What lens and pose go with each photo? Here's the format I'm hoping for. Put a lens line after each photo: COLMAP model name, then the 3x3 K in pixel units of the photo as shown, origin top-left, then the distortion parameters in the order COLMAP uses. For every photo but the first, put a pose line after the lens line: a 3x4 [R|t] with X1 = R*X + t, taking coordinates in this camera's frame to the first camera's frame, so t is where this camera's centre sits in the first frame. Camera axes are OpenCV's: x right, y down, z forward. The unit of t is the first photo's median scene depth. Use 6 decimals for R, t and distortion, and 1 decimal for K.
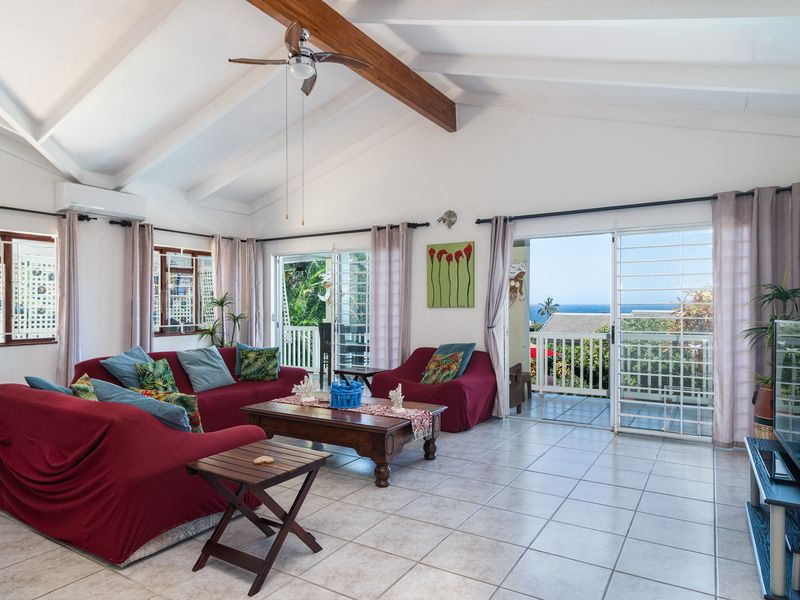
lens RADIAL K [[516.0, 0, 395.4], [0, 516.0, 303.4], [0, 0, 1]] dist [0.003721, -0.000049]
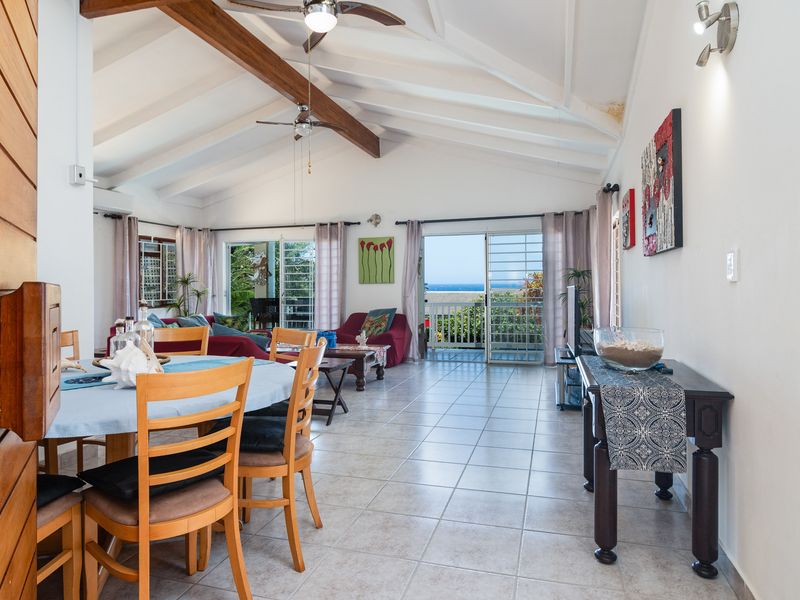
lens RADIAL K [[511.5, 0, 397.9], [0, 511.5, 276.3], [0, 0, 1]] dist [0.000873, 0.000054]
pose [[0.968608, -0.002060, 0.248585, -0.177501], [0.005485, 0.999899, -0.013087, 0.006798], [-0.248533, 0.014039, 0.968522, -0.345980]]
